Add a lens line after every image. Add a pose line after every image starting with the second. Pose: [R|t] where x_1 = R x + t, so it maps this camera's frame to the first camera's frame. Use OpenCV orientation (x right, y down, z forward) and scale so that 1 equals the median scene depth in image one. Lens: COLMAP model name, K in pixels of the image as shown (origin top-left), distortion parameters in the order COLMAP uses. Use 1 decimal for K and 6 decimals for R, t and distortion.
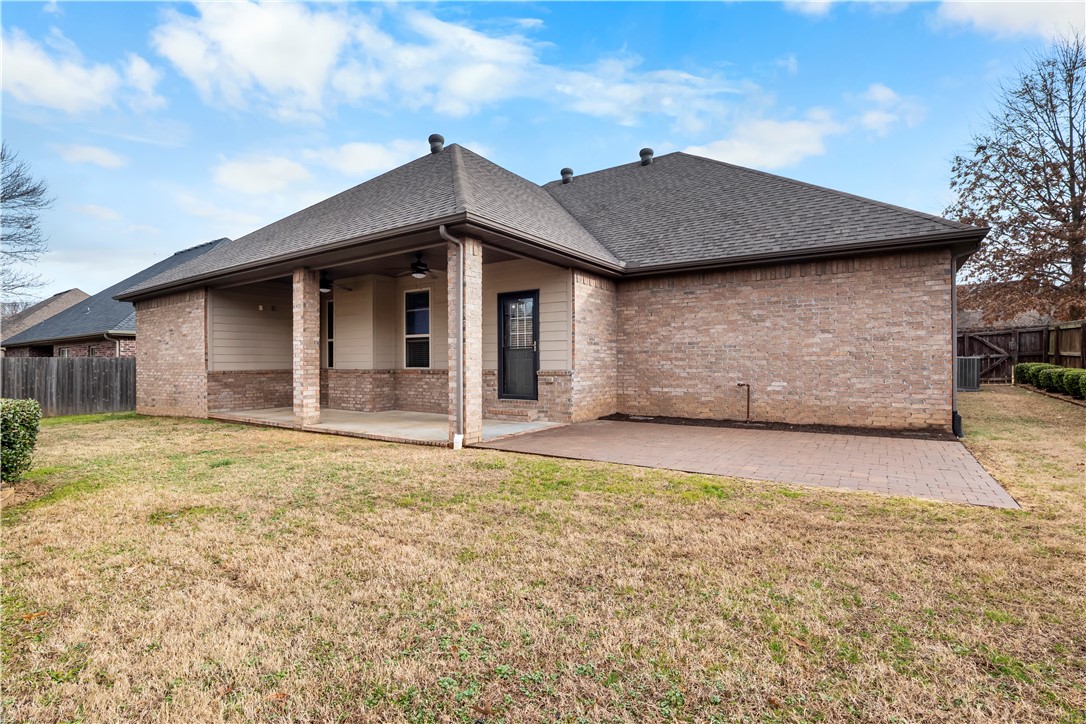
lens RADIAL K [[505.3, 0, 545.0], [0, 505.3, 363.2], [0, 0, 1]] dist [-0.015917, 0.000771]
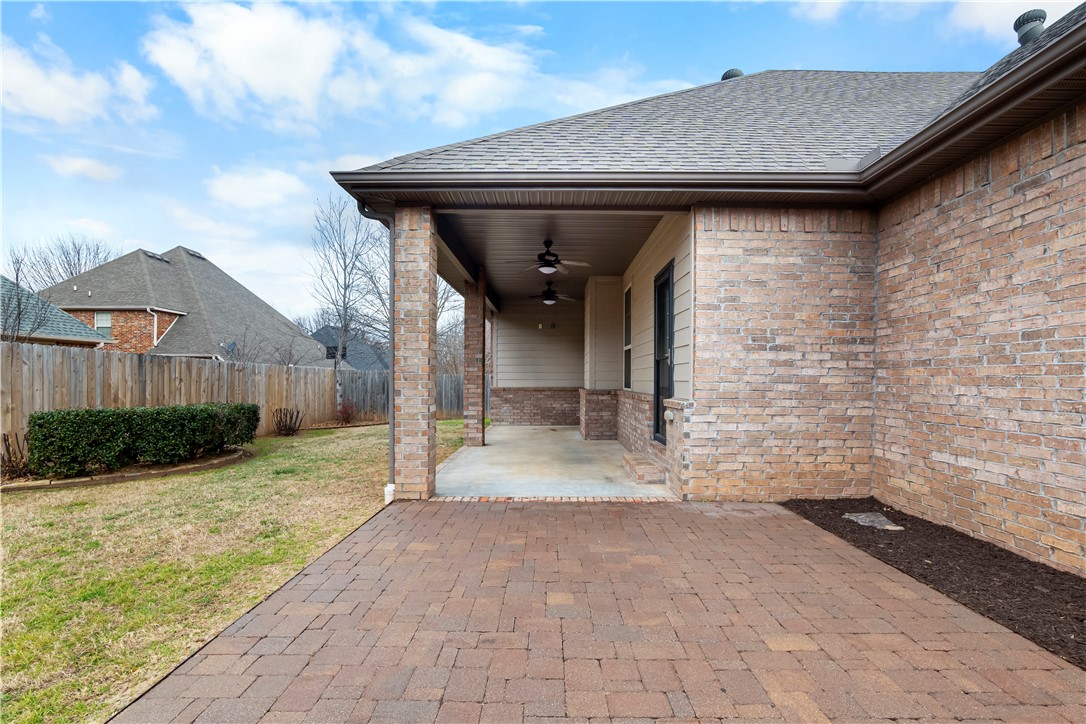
lens RADIAL K [[512.6, 0, 546.4], [0, 512.6, 386.5], [0, 0, 1]] dist [-0.012191, 0.001371]
pose [[0.553005, 0.018963, -0.832962, 0.401961], [-0.006988, 0.999811, 0.018121, -0.009118], [0.833148, -0.004200, 0.553034, 0.557138]]
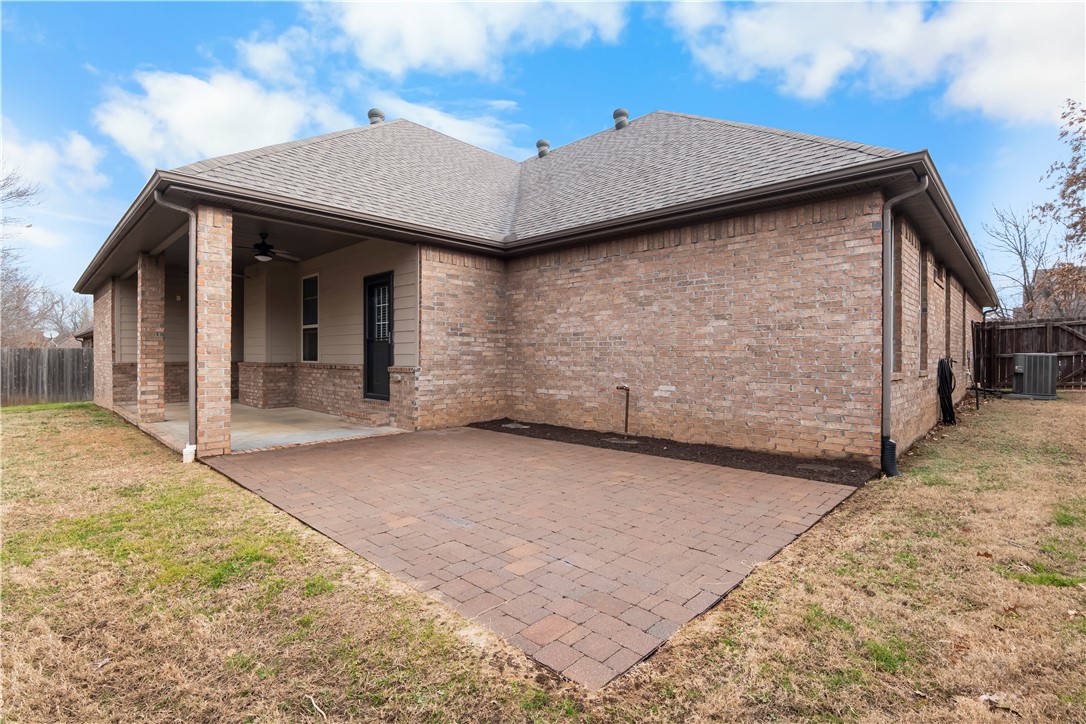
lens RADIAL K [[508.1, 0, 540.3], [0, 508.1, 357.6], [0, 0, 1]] dist [-0.019325, 0.000258]
pose [[0.984444, 0.007371, -0.175541, 0.382969], [-0.006497, 0.999963, 0.005554, -0.006636], [0.175576, -0.004327, 0.984456, 0.208750]]
